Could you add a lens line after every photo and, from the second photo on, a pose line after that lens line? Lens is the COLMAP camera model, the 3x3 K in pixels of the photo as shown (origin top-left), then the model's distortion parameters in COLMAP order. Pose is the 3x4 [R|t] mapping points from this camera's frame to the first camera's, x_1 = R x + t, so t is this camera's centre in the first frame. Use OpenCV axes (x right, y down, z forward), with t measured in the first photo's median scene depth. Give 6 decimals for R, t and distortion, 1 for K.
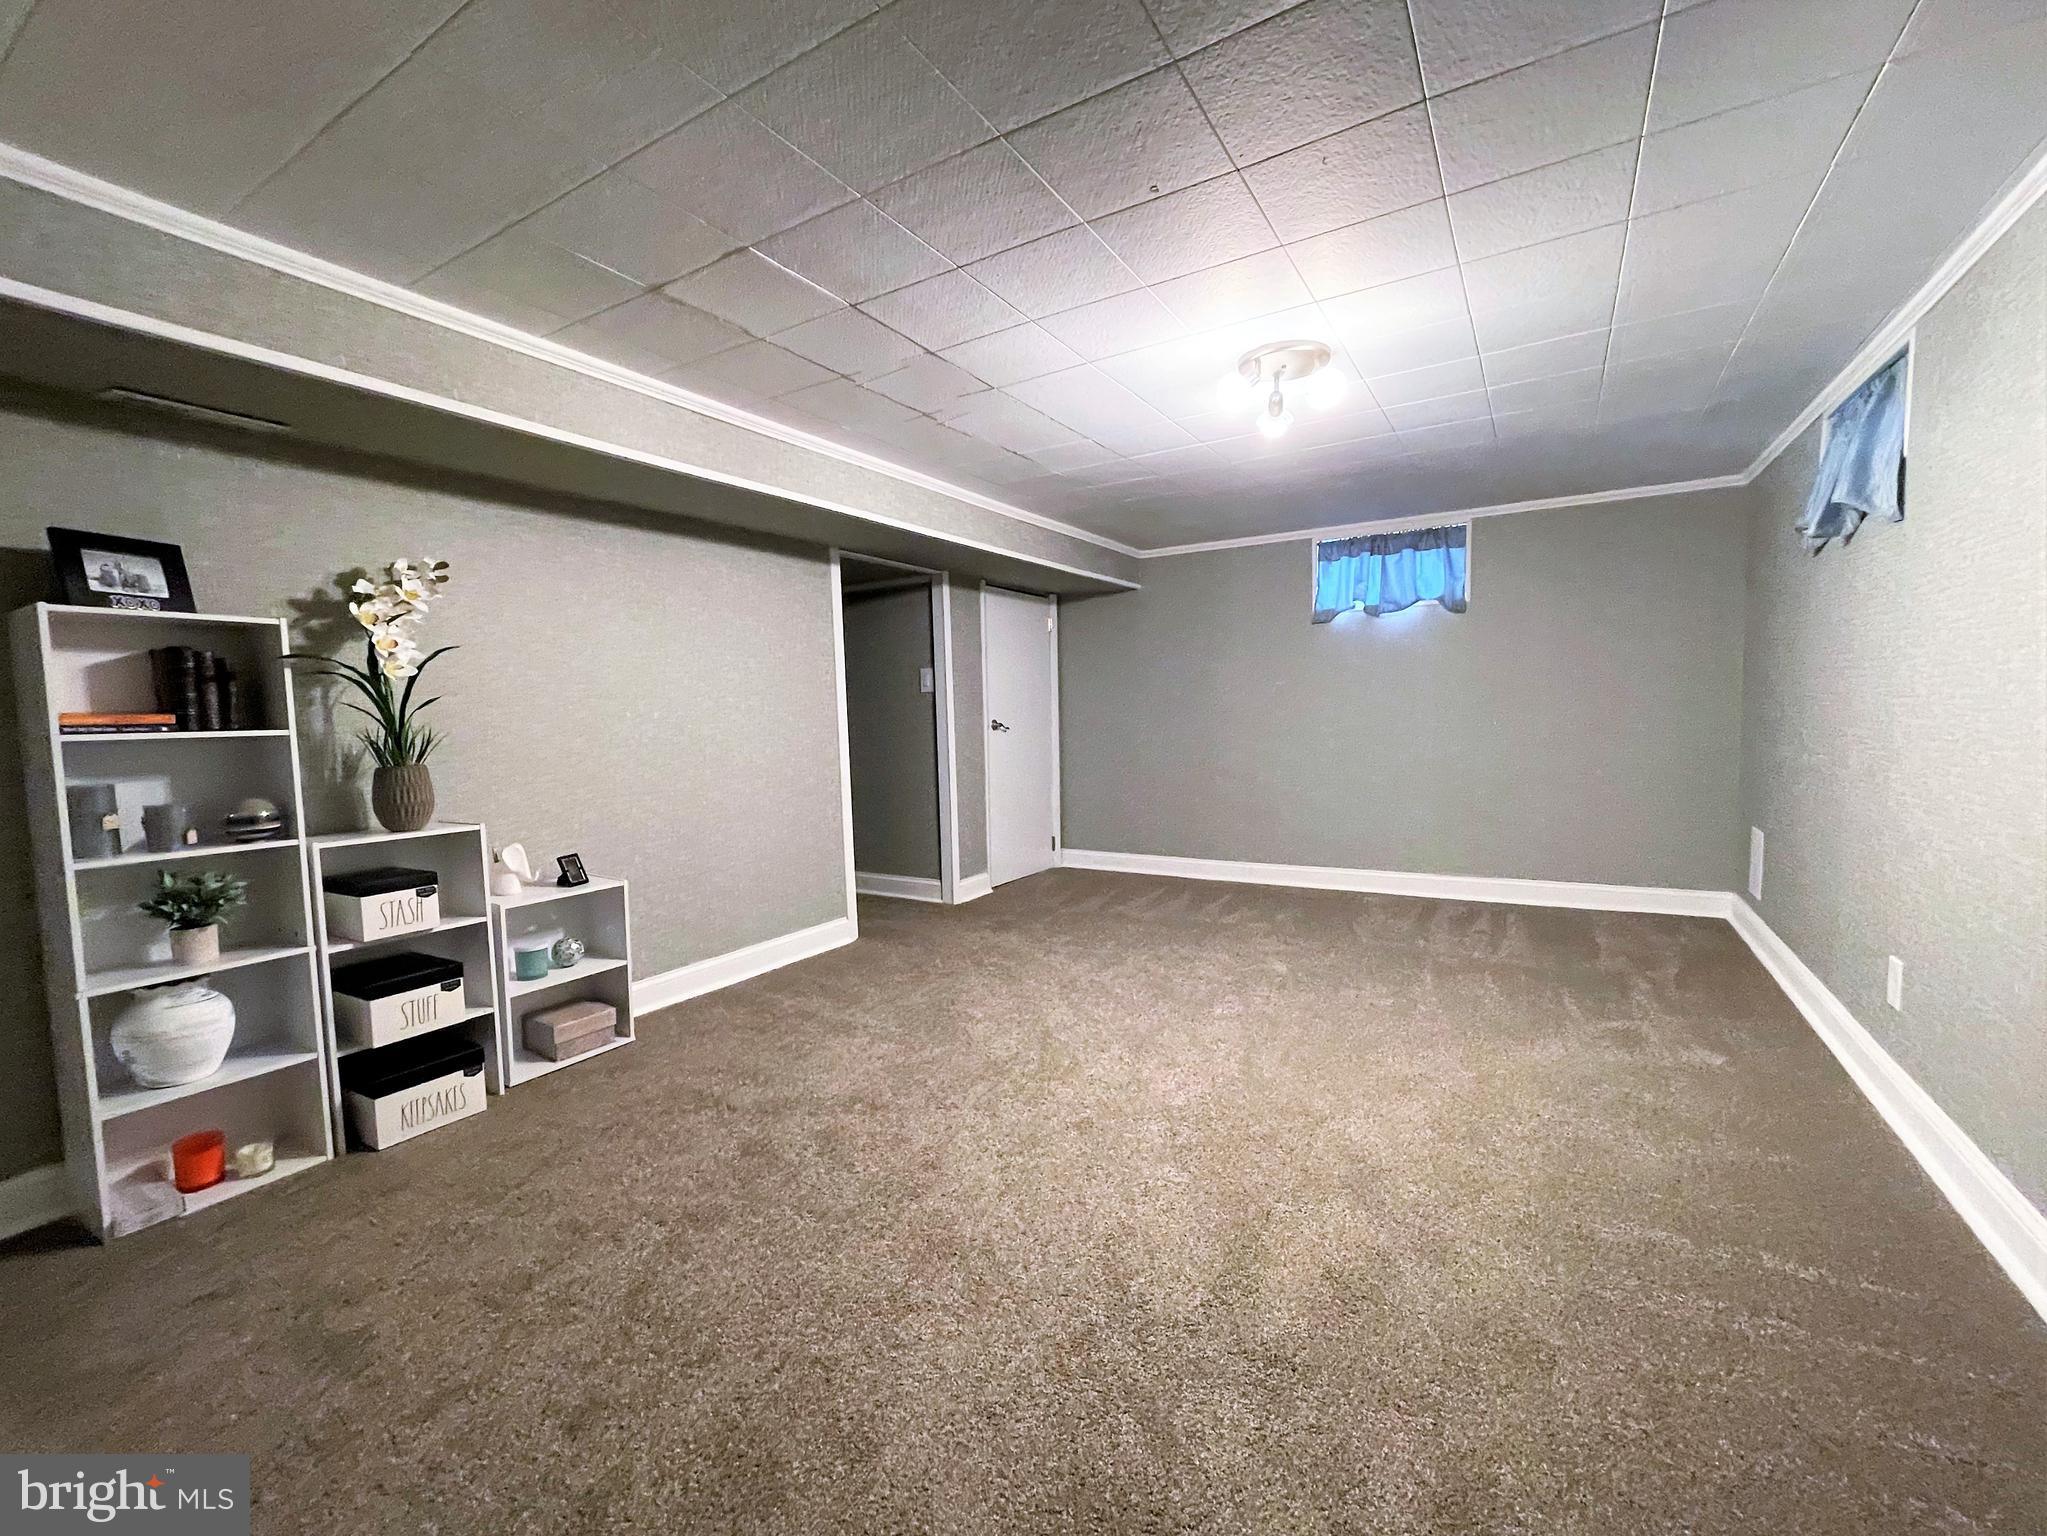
lens RADIAL K [[859.4, 0, 1023.4], [0, 859.4, 772.7], [0, 0, 1]] dist [-0.000862, -0.001294]
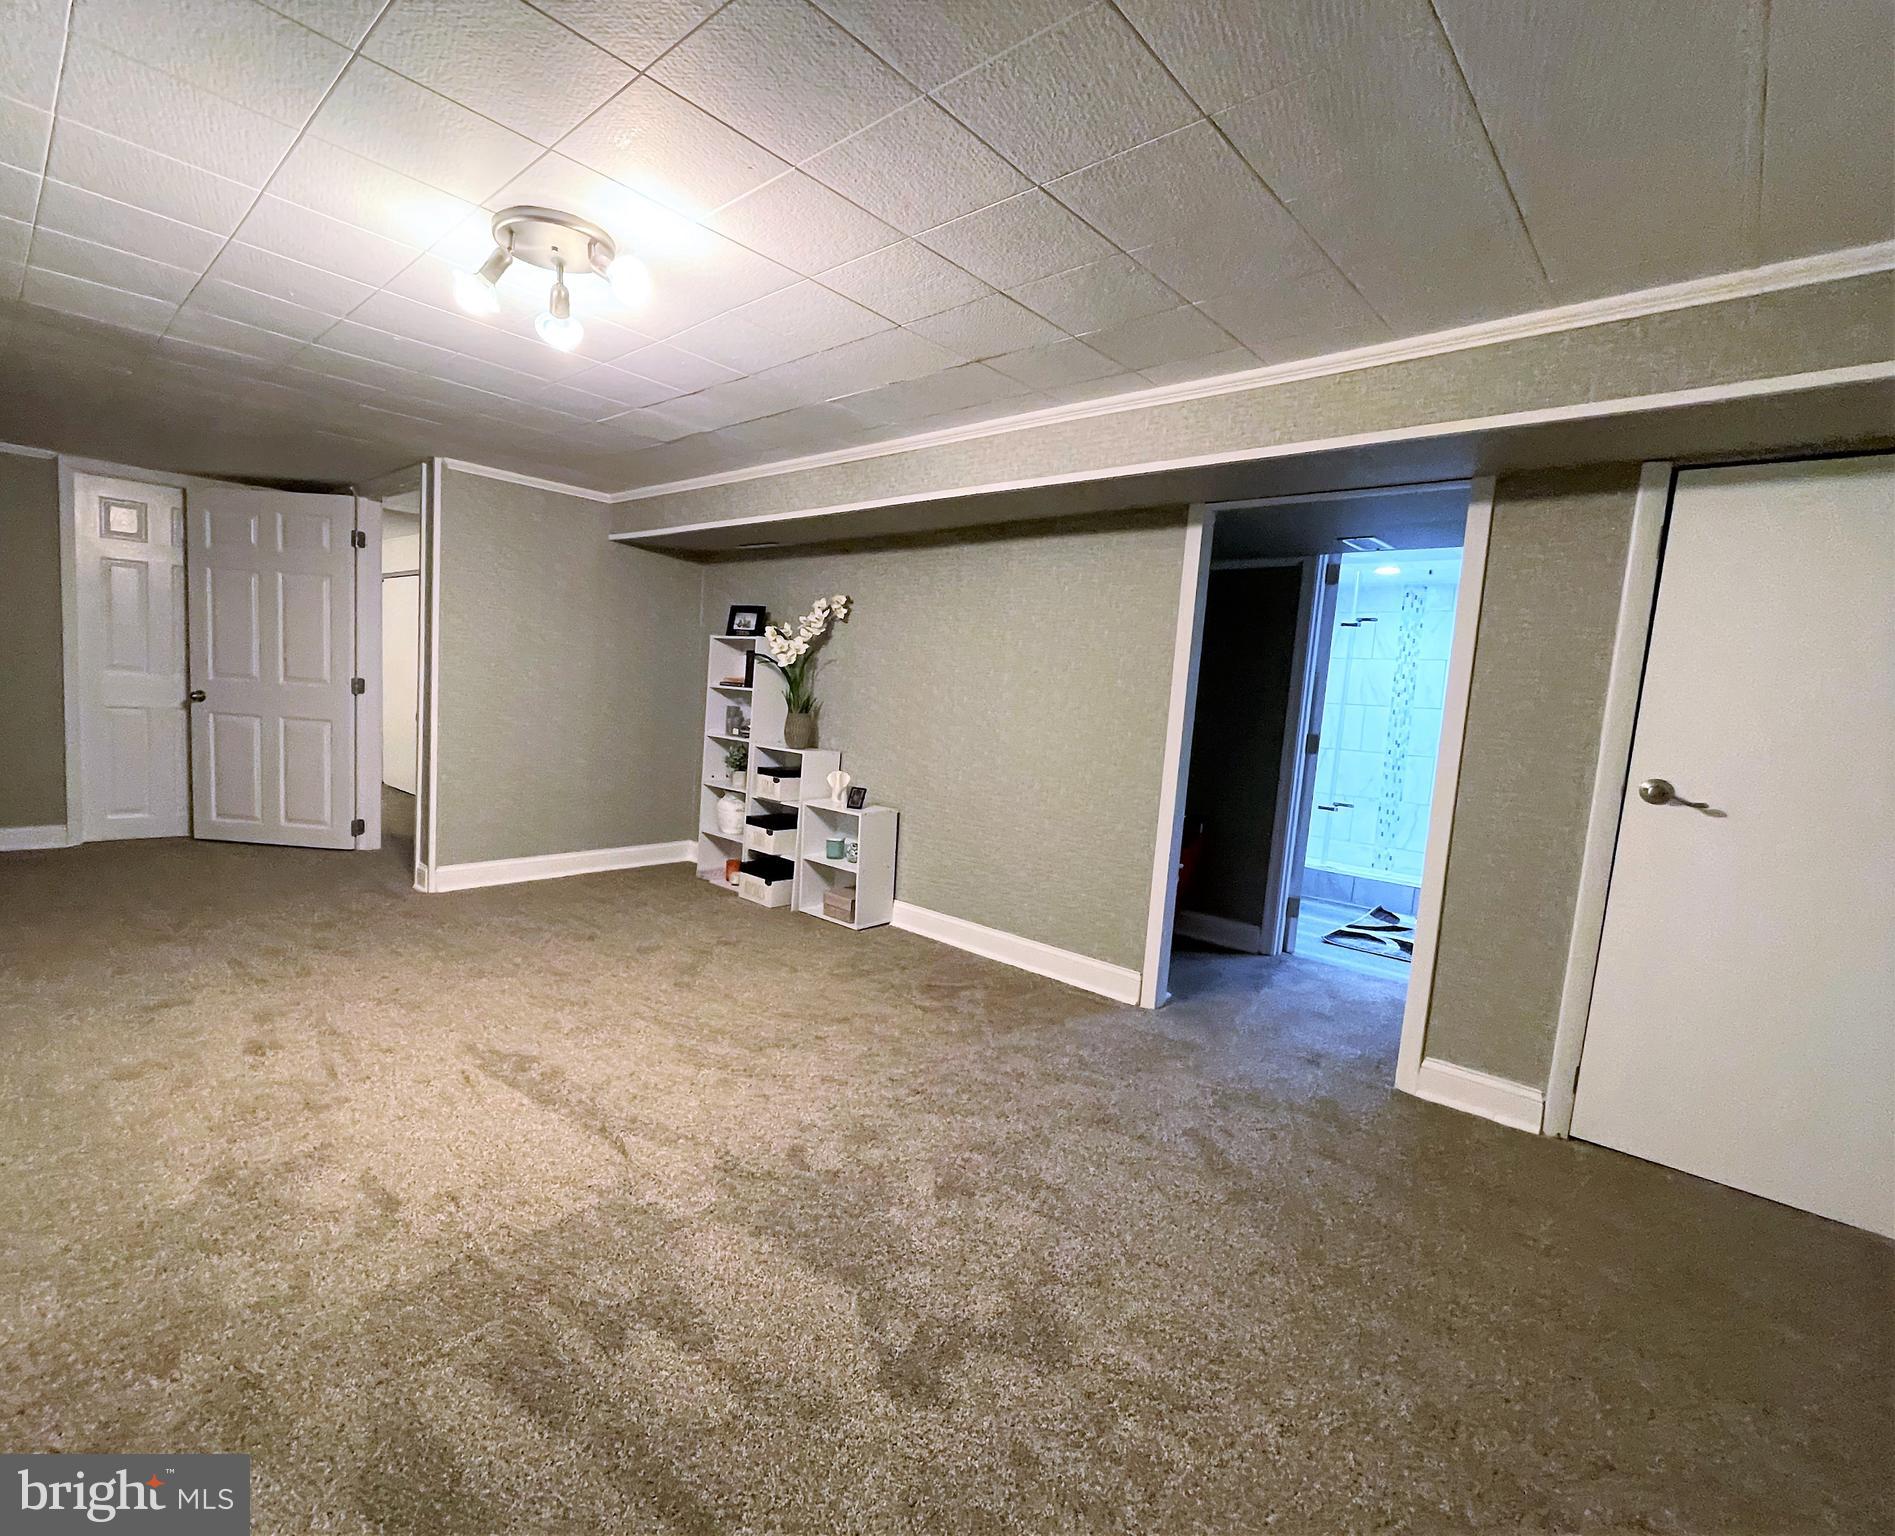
lens RADIAL K [[880.9, 0, 860.3], [0, 880.9, 774.6], [0, 0, 1]] dist [0.000687, 0.000091]
pose [[-0.231412, 0.106953, -0.966959, 0.928409], [-0.132923, 0.981141, 0.140333, -0.138303], [0.963732, 0.161006, -0.212831, 1.331407]]
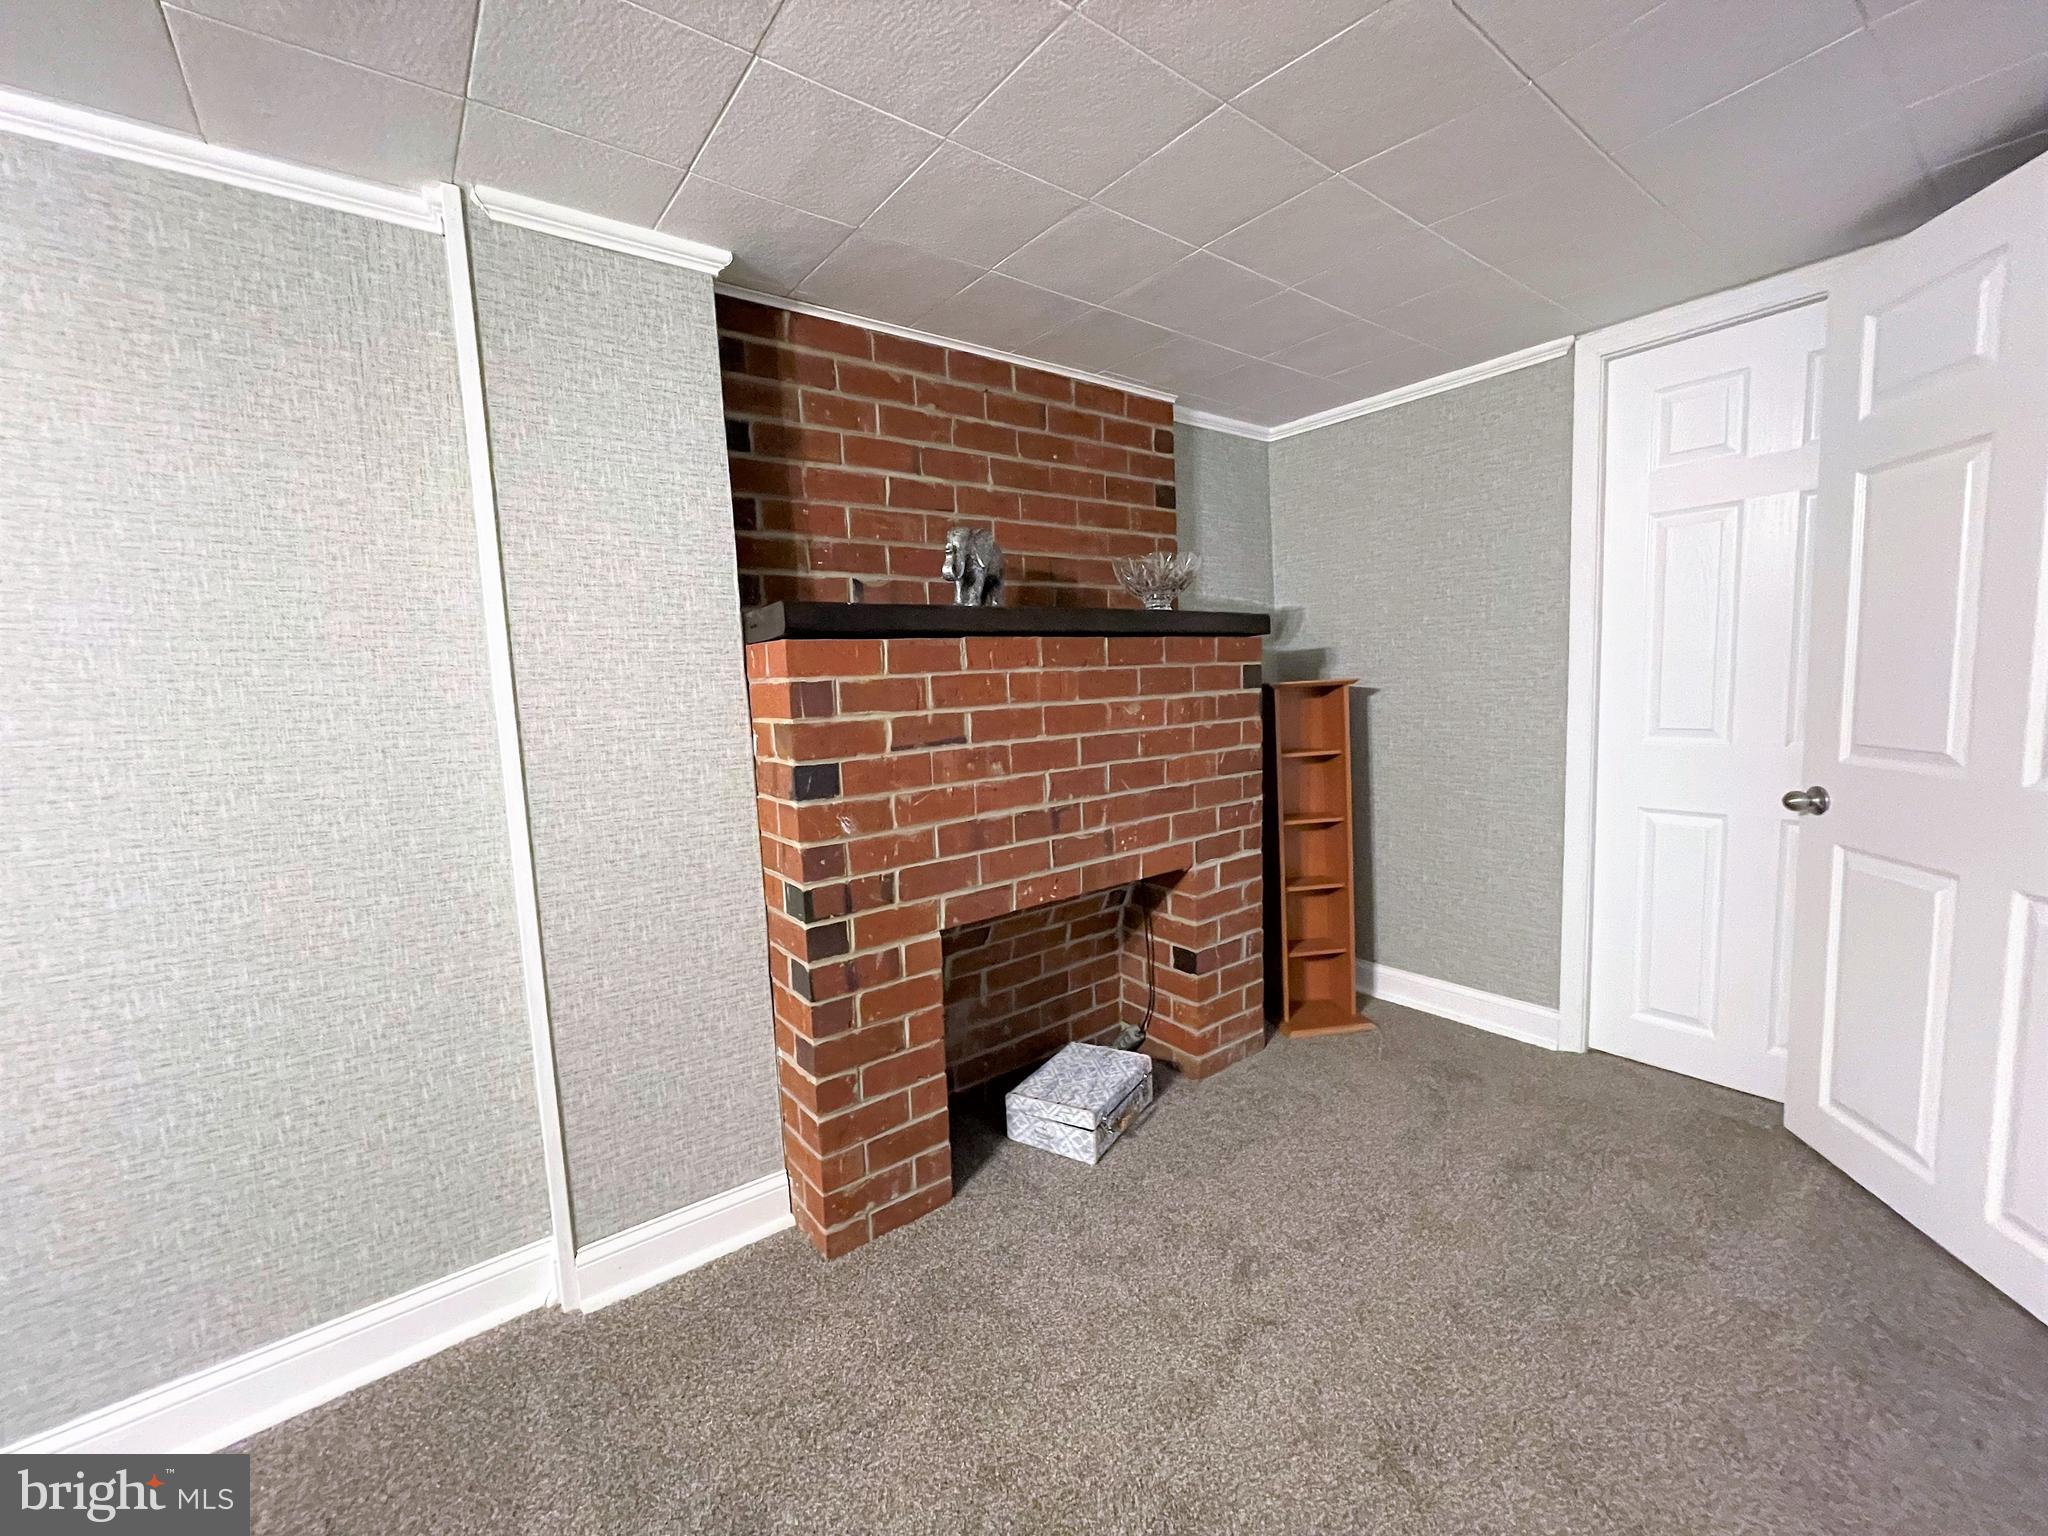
lens RADIAL K [[825.8, 0, 1018.0], [0, 825.8, 763.1], [0, 0, 1]] dist [-0.000948, -0.000496]
pose [[-0.931785, 0.022905, 0.362288, -0.168024], [0.089706, 0.981584, 0.168660, -0.068687], [-0.351753, 0.189655, -0.916679, 0.460069]]
